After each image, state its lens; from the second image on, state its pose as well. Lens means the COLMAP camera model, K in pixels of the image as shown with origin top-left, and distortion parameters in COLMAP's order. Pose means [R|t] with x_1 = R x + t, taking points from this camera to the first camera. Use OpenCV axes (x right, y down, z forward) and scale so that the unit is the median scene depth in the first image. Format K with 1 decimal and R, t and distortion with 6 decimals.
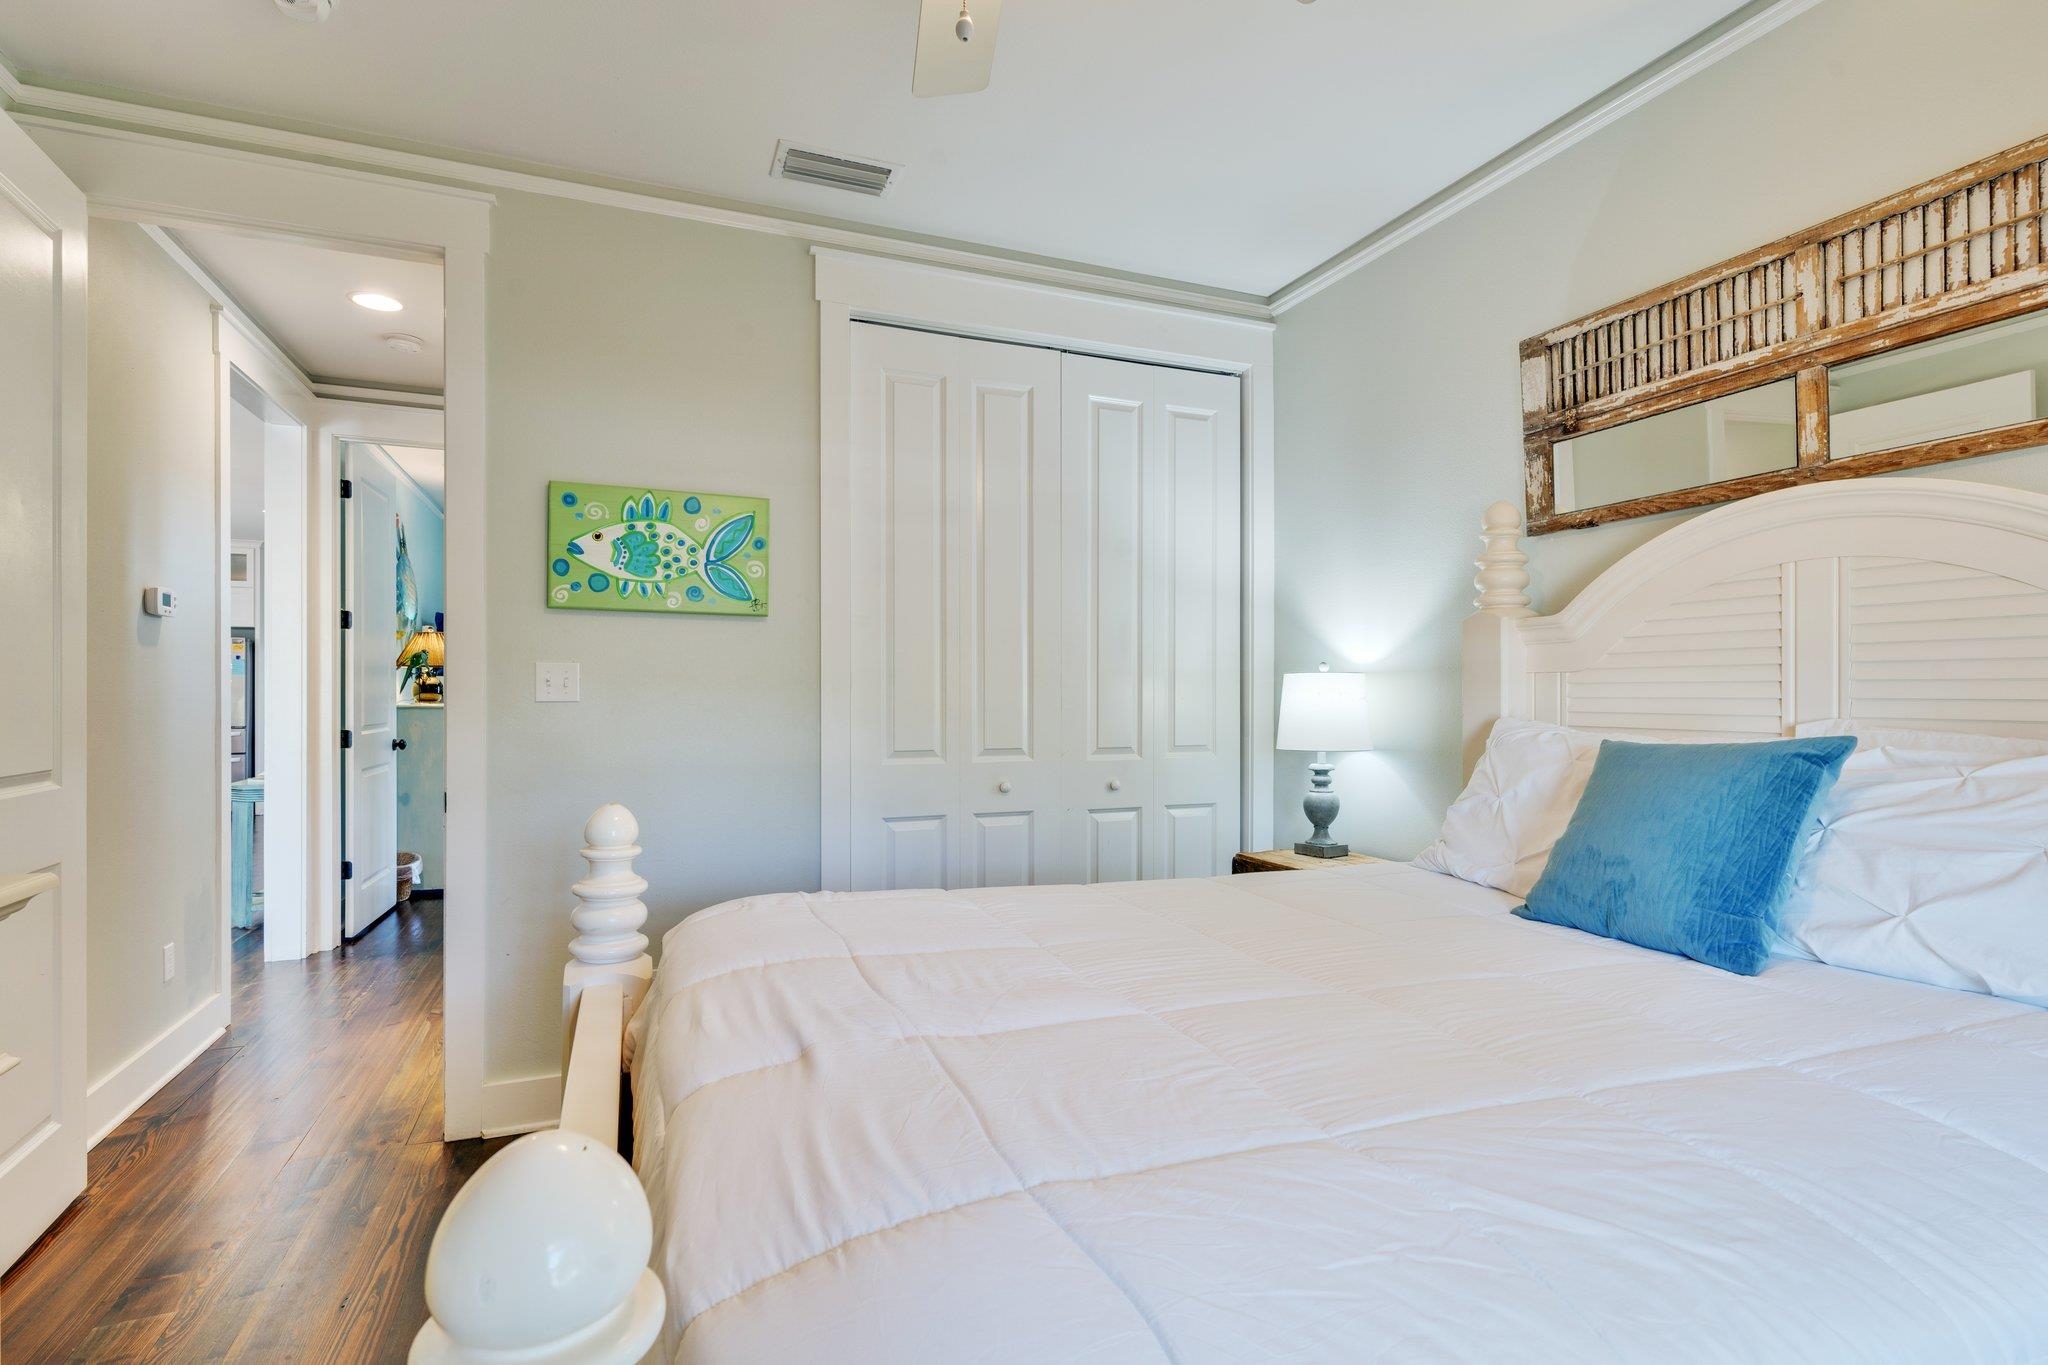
lens RADIAL K [[977.5, 0, 1017.3], [0, 977.5, 680.5], [0, 0, 1]] dist [0.002439, 0.000309]
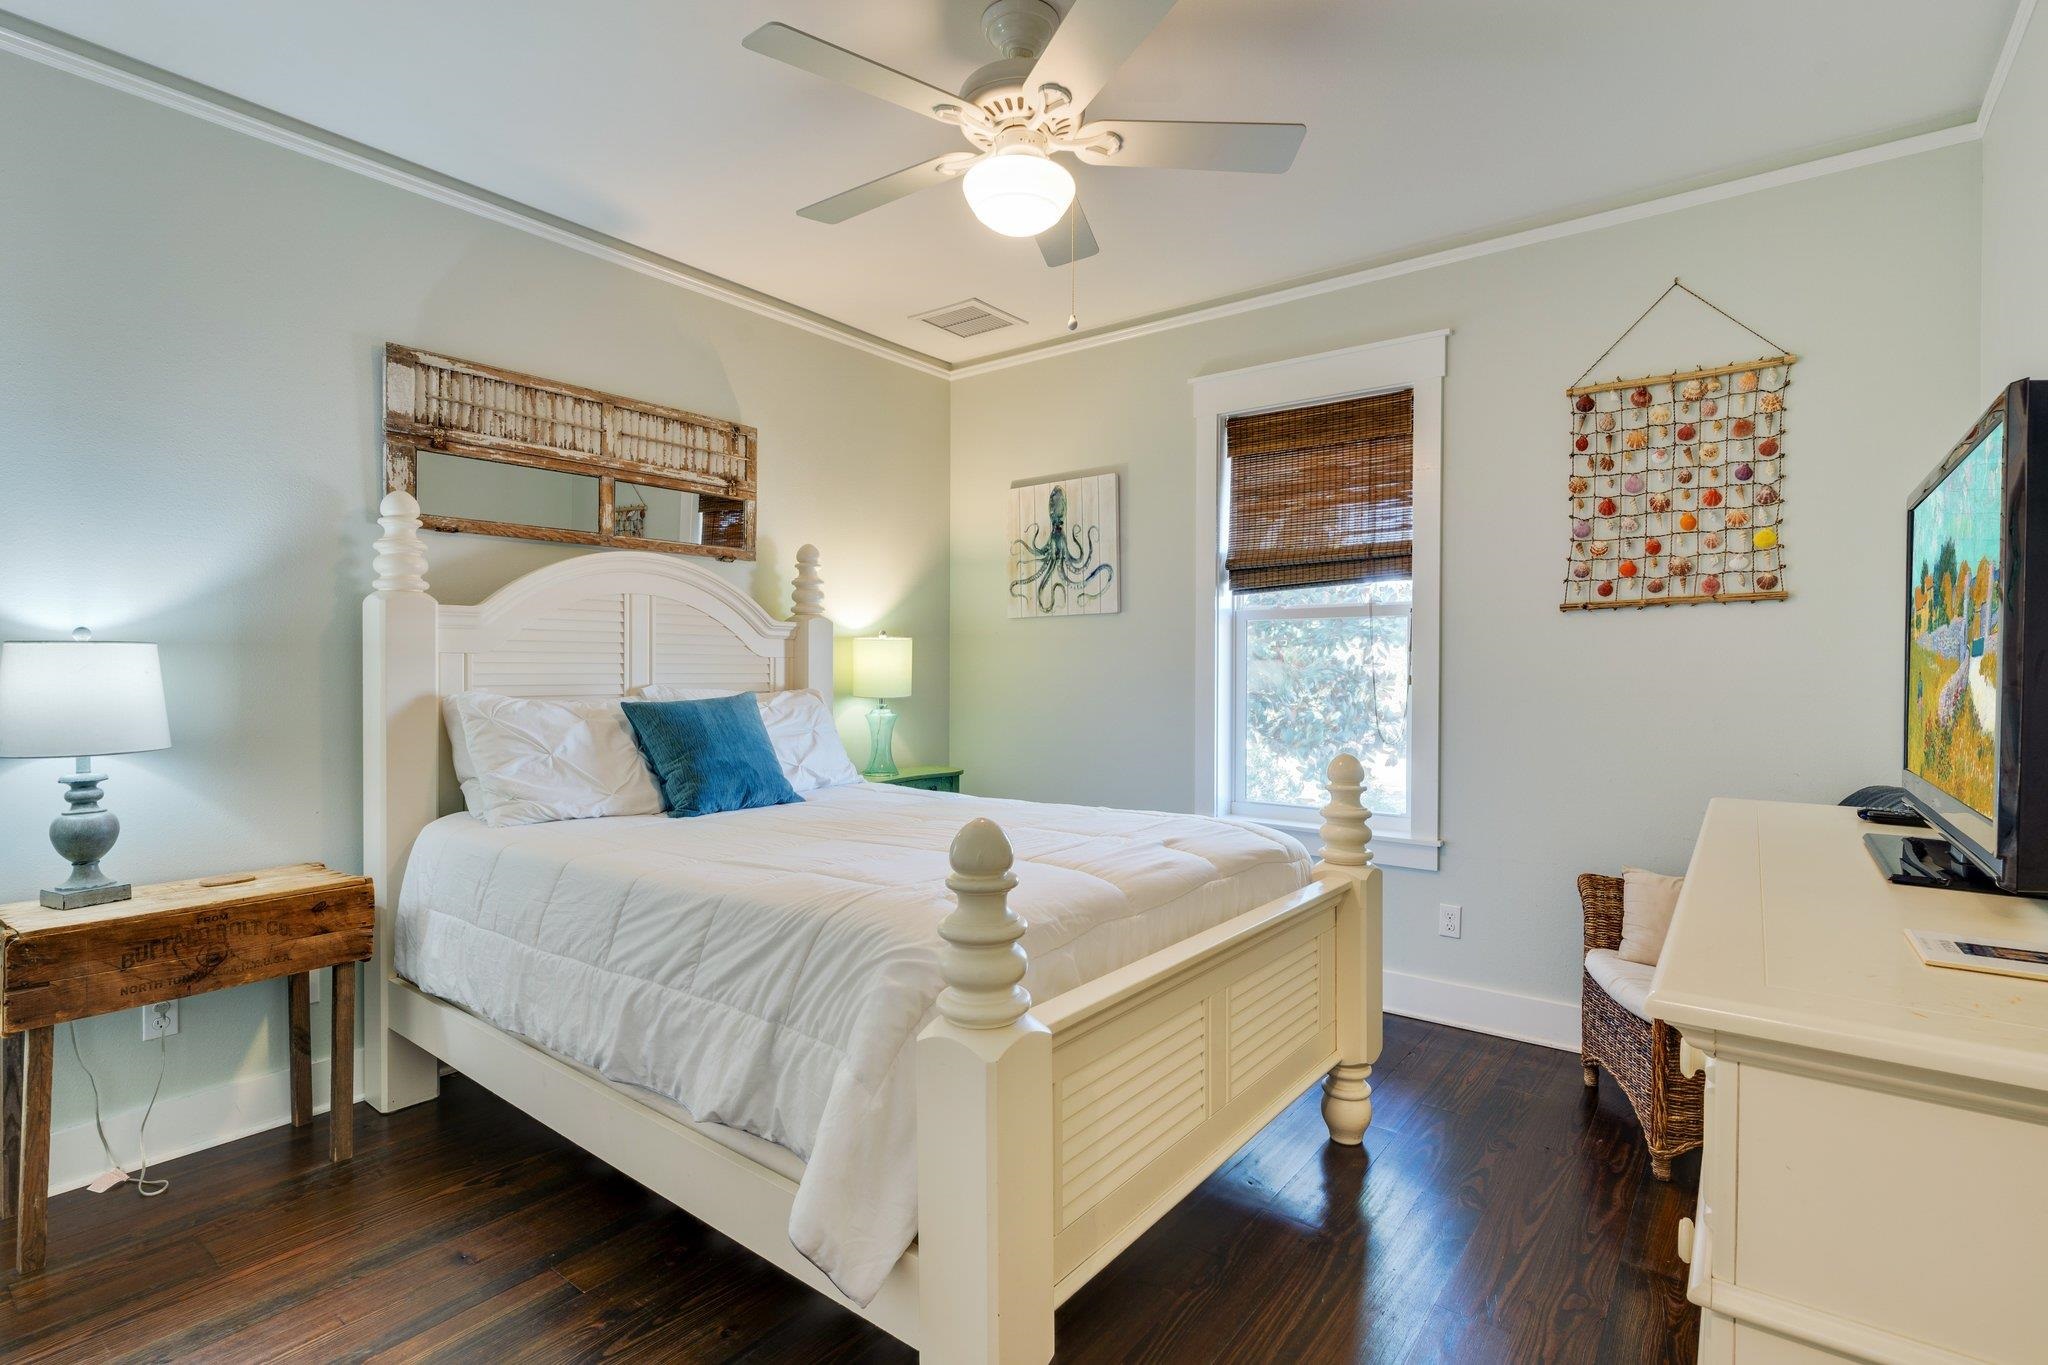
lens RADIAL K [[977.5, 0, 1017.3], [0, 977.5, 680.5], [0, 0, 1]] dist [0.002439, 0.000309]
pose [[-0.505195, -0.008605, 0.862963, -0.825340], [-0.008803, 0.999950, 0.004817, 0.013596], [-0.862961, -0.005163, -0.505245, 1.025189]]
